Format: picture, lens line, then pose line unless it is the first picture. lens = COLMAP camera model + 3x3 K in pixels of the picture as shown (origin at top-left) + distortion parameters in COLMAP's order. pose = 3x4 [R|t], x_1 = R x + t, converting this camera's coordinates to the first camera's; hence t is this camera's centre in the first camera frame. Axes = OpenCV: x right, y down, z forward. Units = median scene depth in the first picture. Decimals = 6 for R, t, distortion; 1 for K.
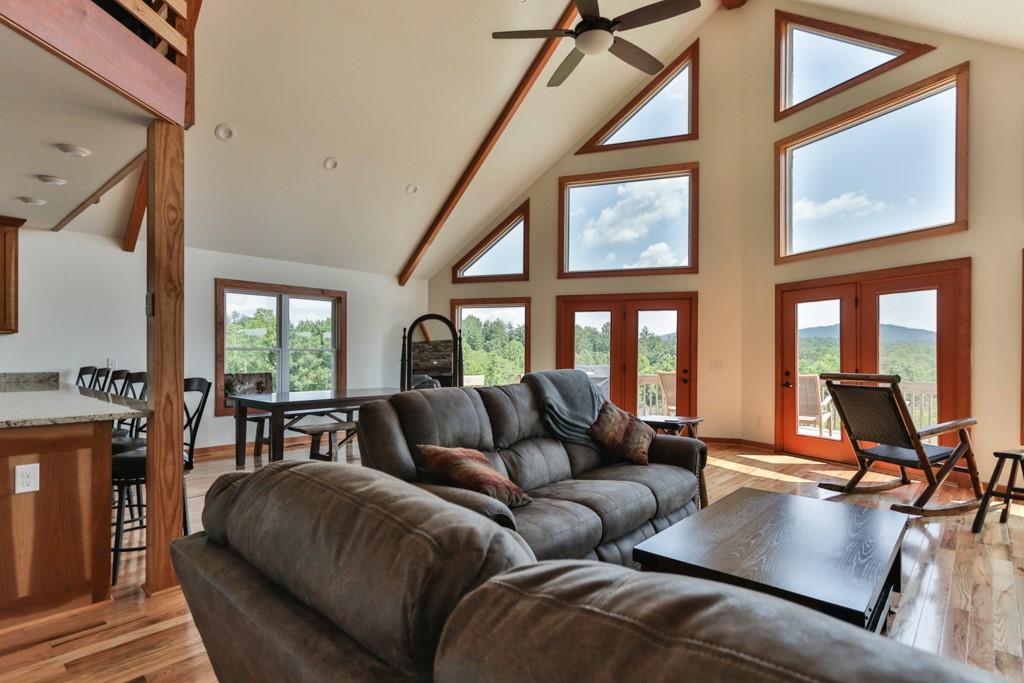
lens RADIAL K [[523.5, 0, 507.3], [0, 523.5, 355.7], [0, 0, 1]] dist [0.004681, 0.001753]
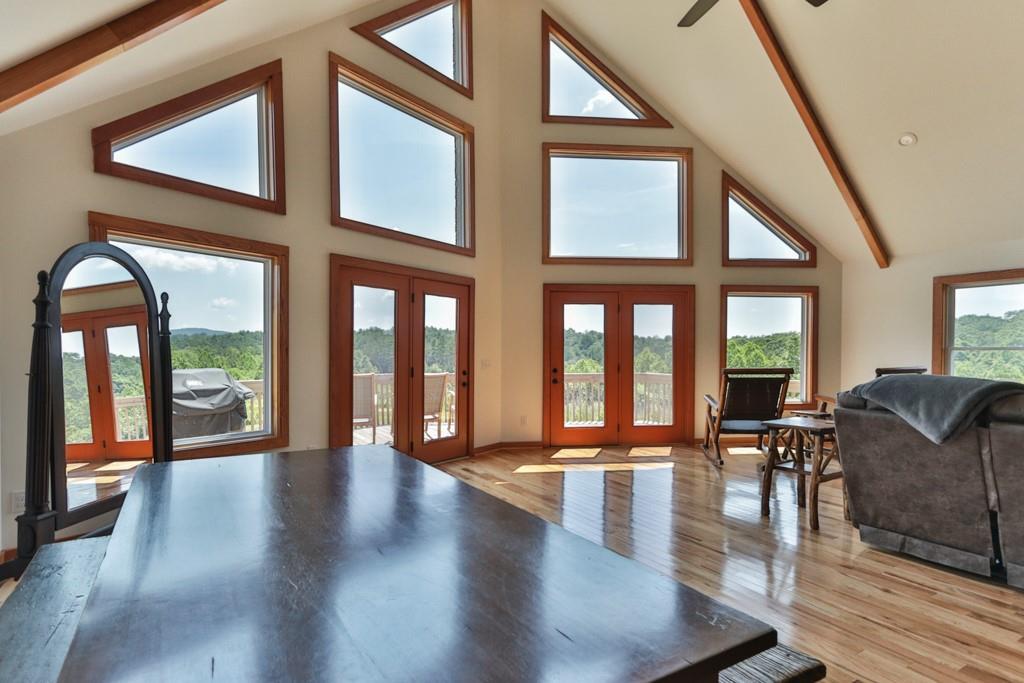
lens RADIAL K [[523.5, 0, 499.0], [0, 523.5, 356.6], [0, 0, 1]] dist [0.004681, 0.001753]
pose [[0.319590, -0.014672, 0.947442, -0.486076], [0.003557, 0.999892, 0.014285, -0.008688], [-0.947549, -0.001195, 0.319607, 0.768108]]
